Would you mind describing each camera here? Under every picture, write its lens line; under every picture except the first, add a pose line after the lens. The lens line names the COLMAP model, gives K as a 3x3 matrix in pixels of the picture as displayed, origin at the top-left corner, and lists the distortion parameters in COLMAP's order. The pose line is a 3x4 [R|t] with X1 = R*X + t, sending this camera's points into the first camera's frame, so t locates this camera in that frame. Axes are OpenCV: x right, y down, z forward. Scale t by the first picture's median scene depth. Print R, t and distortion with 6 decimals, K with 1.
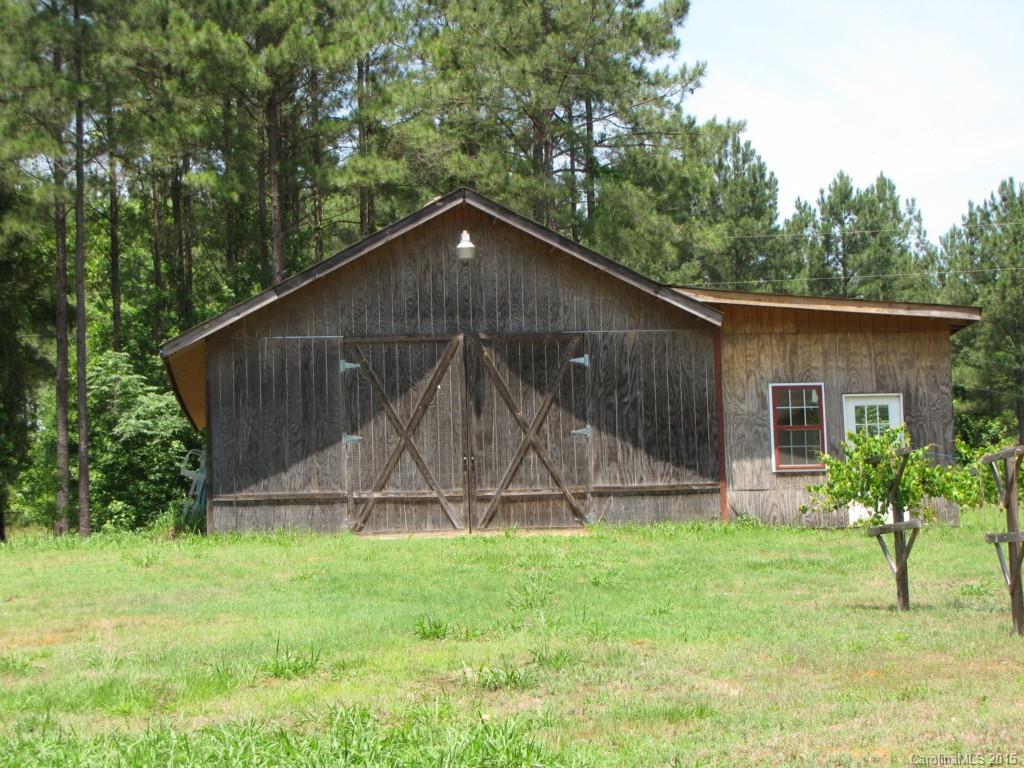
lens RADIAL K [[1198.4, 0, 530.1], [0, 1198.4, 383.0], [0, 0, 1]] dist [-0.006552, -0.004825]
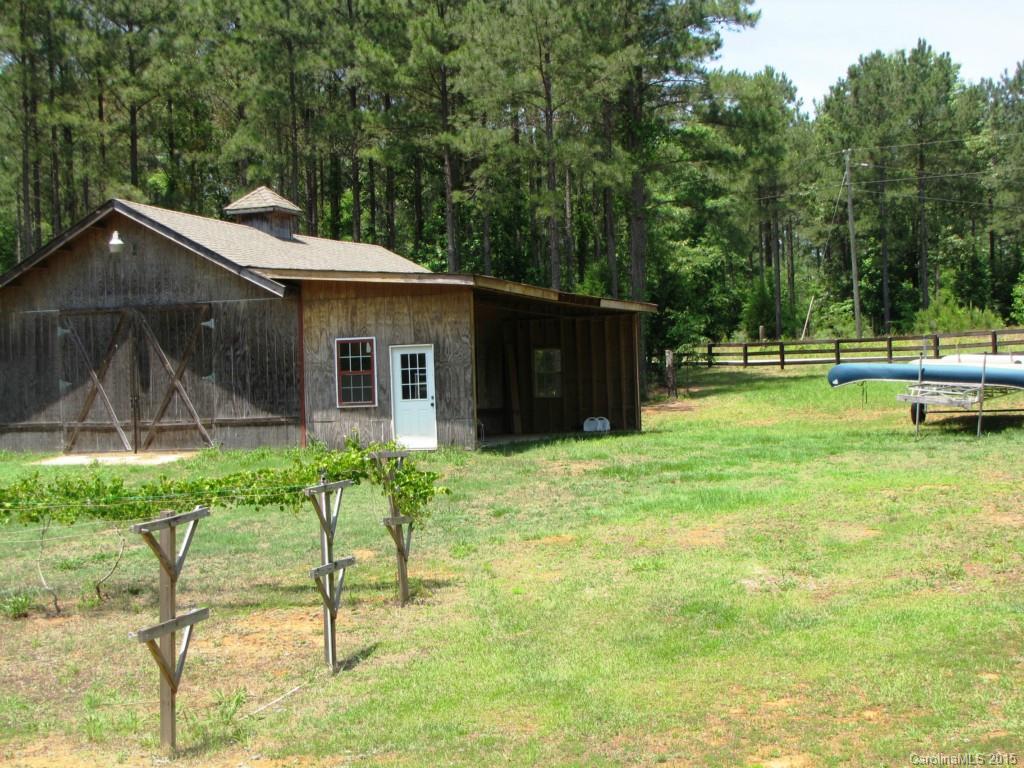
lens RADIAL K [[1198.4, 0, 530.1], [0, 1198.4, 383.0], [0, 0, 1]] dist [-0.006552, -0.004825]
pose [[0.950651, -0.008981, -0.310133, 0.793453], [0.040153, 0.994736, 0.094274, -0.064477], [0.307653, -0.102075, 0.946007, -0.146206]]
